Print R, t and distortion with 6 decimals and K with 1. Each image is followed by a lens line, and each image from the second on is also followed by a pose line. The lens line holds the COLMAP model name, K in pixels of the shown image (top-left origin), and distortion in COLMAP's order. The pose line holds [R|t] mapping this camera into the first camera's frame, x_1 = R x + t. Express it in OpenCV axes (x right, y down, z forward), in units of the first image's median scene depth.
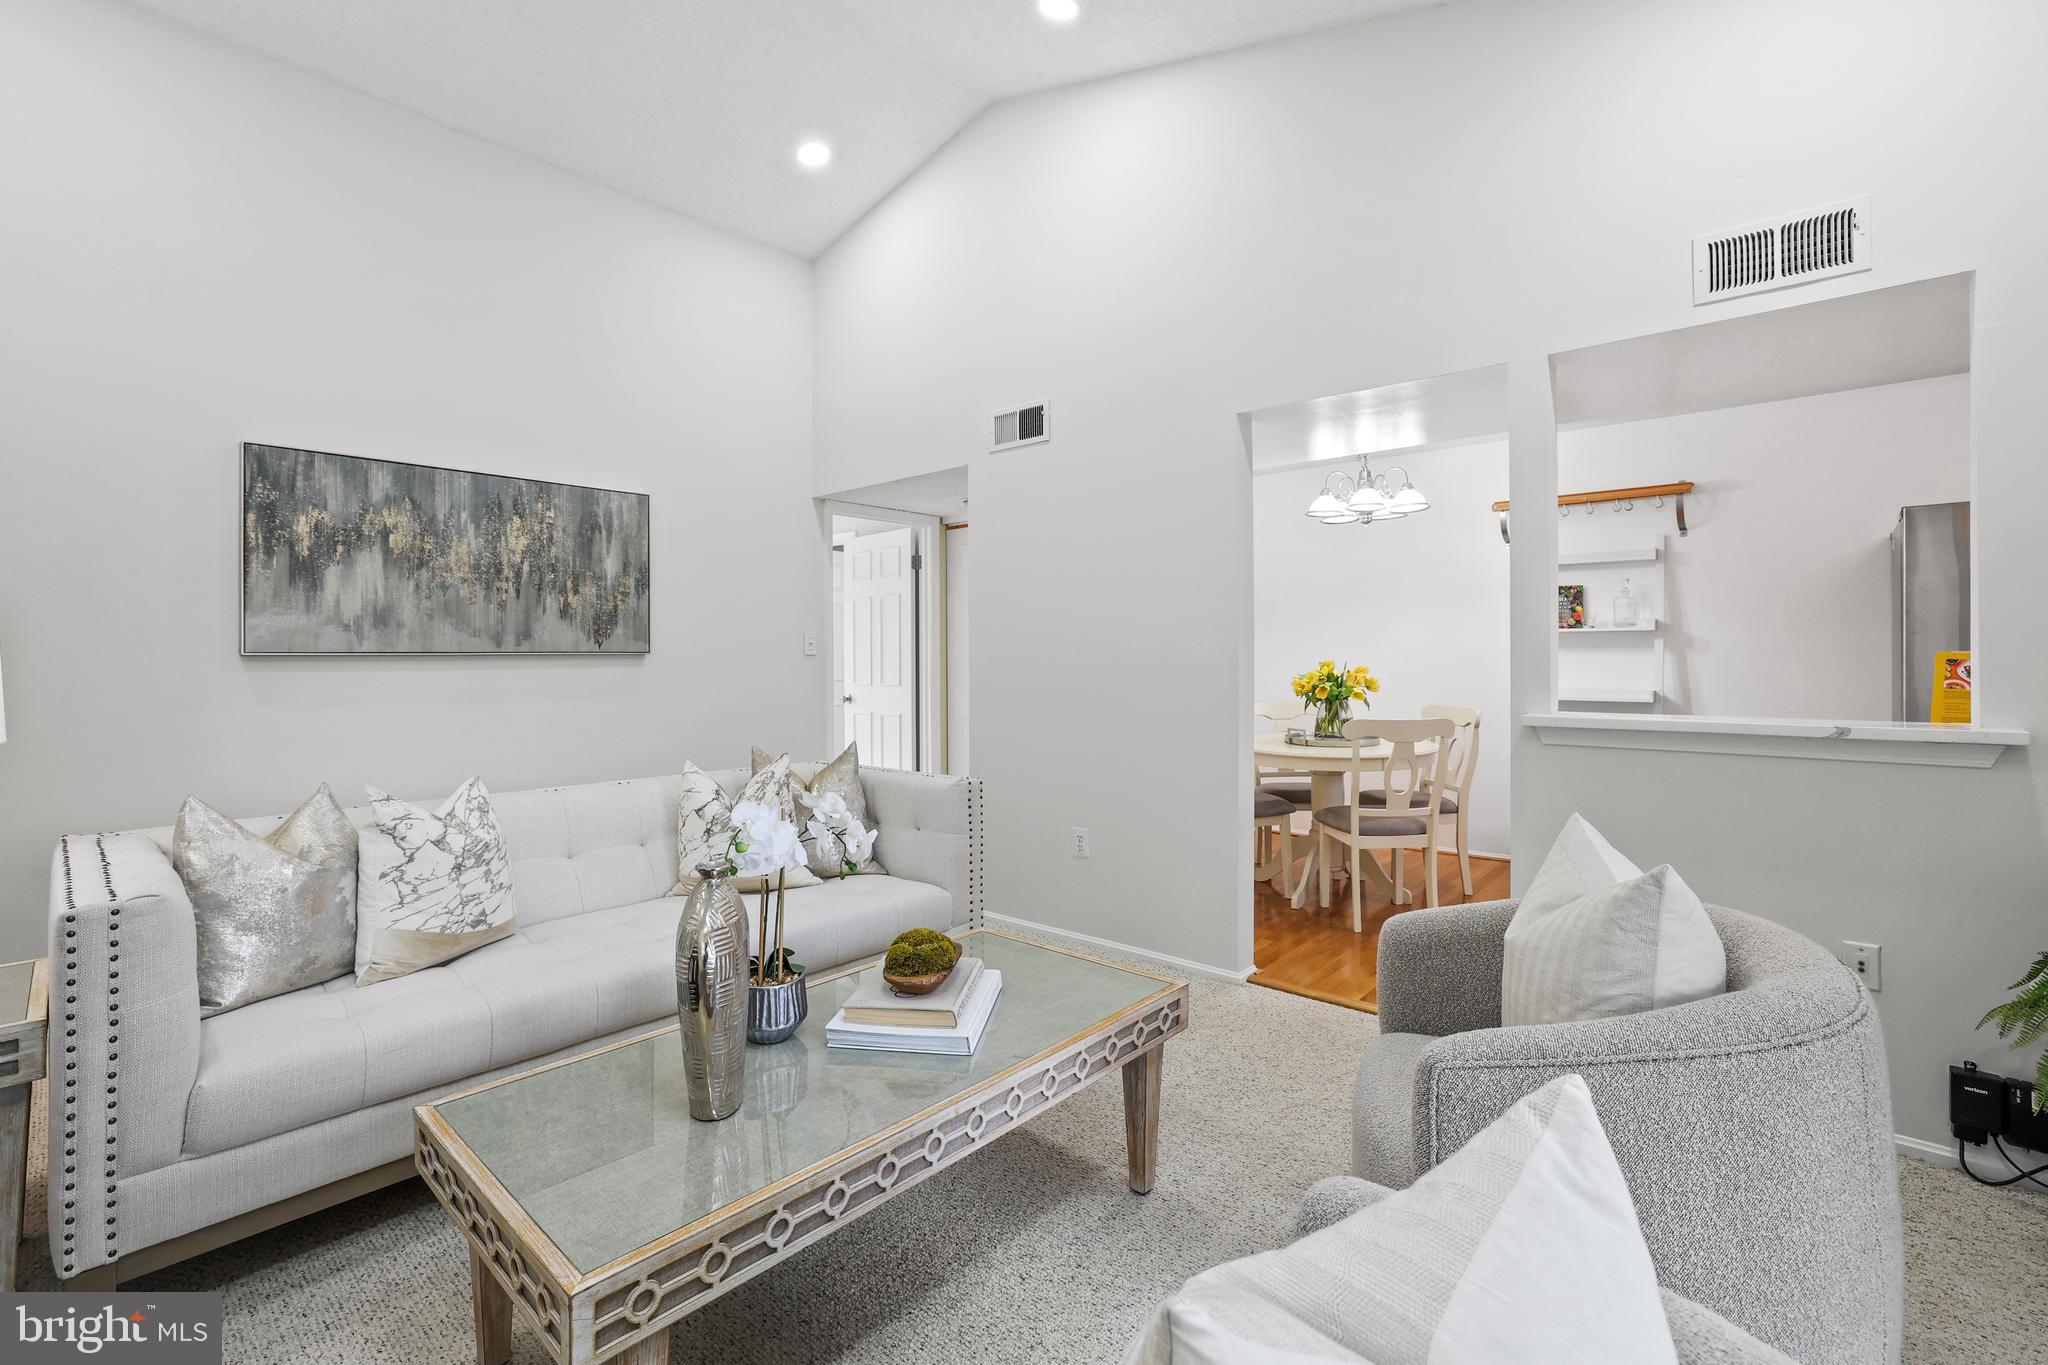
lens RADIAL K [[894.0, 0, 1021.0], [0, 894.0, 662.5], [0, 0, 1]] dist [-0.051706, 0.015095]
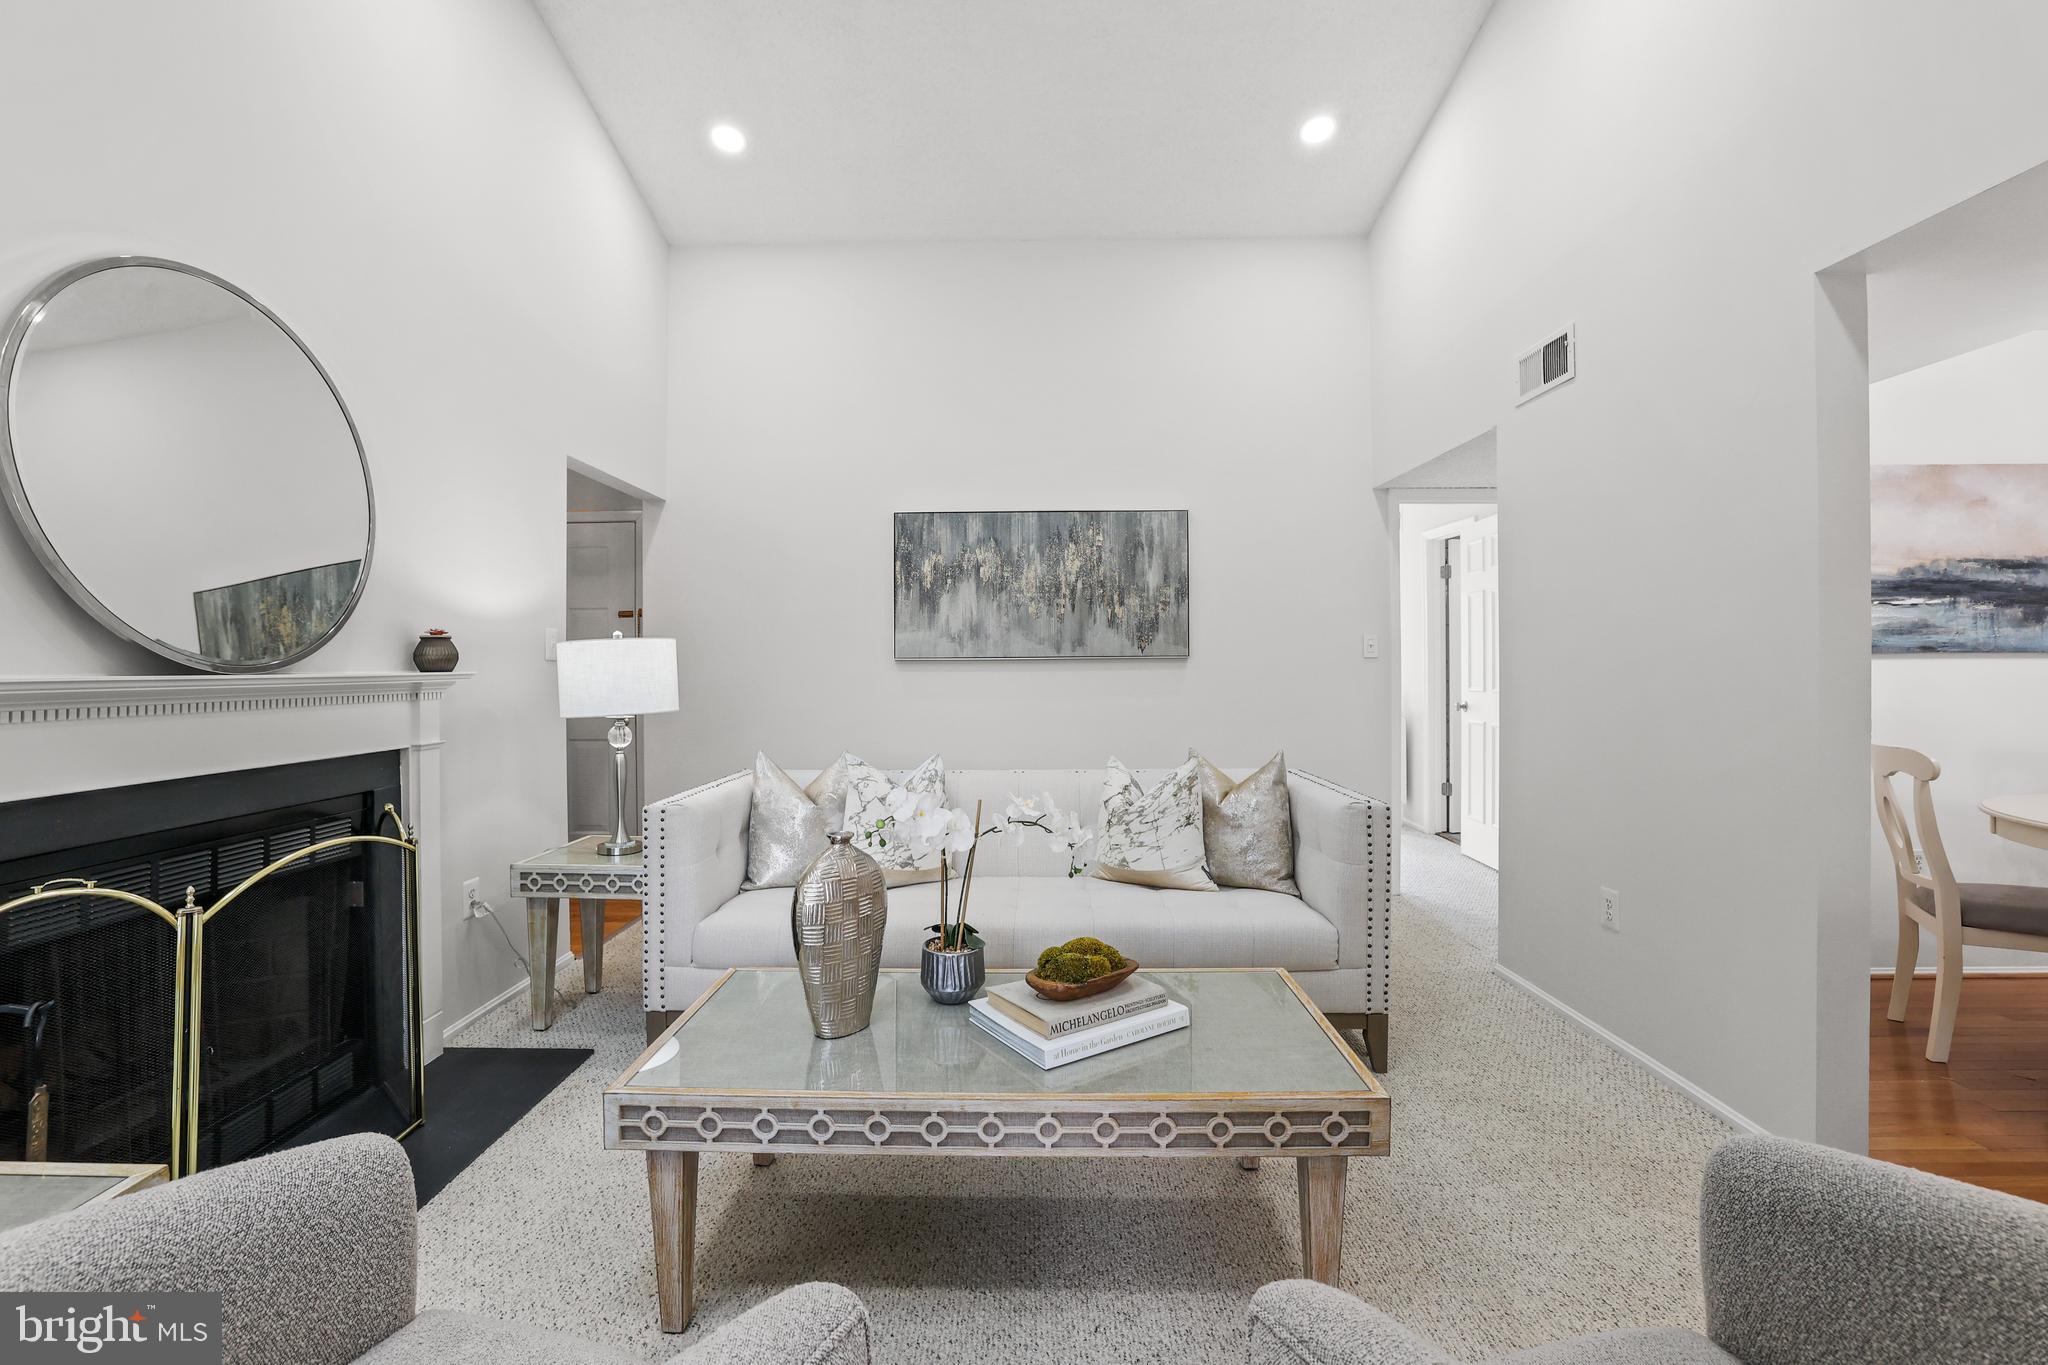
lens RADIAL K [[894.0, 0, 1021.0], [0, 894.0, 662.5], [0, 0, 1]] dist [-0.051706, 0.015095]
pose [[0.653587, 0.000106, -0.756852, 0.308340], [-0.000935, 0.999999, -0.000667, -0.003035], [0.756851, 0.001144, 0.653586, 0.157131]]
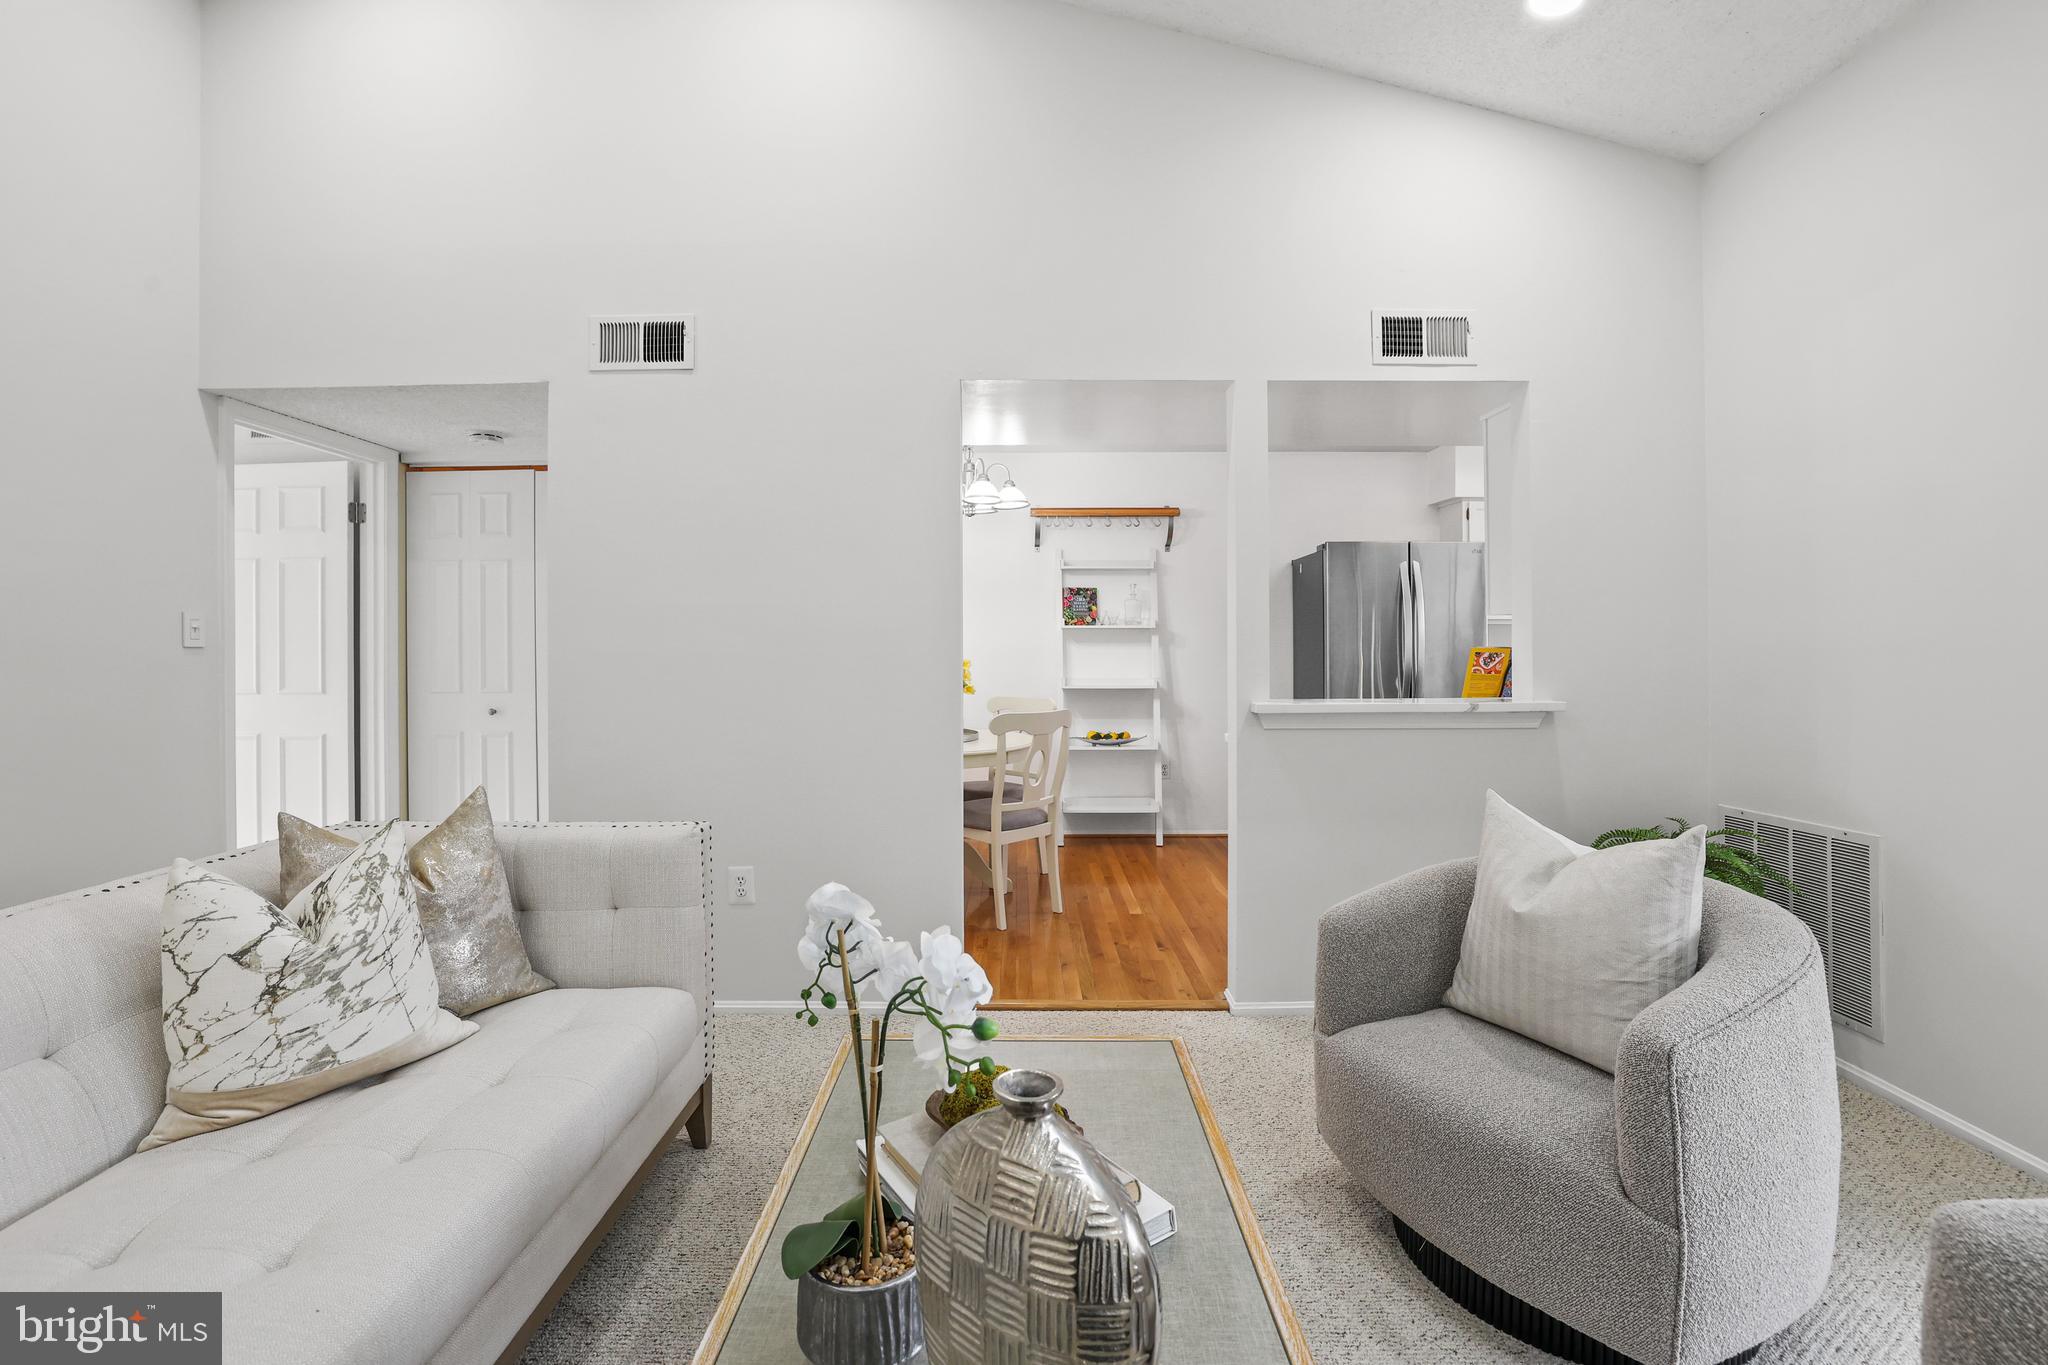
lens RADIAL K [[888.9, 0, 1016.4], [0, 888.9, 645.5], [0, 0, 1]] dist [-0.049558, 0.018516]
pose [[0.752083, 0.003306, 0.659060, -0.274900], [0.004186, 0.999943, -0.009793, -0.002098], [-0.659055, 0.010124, 0.752027, 0.260420]]
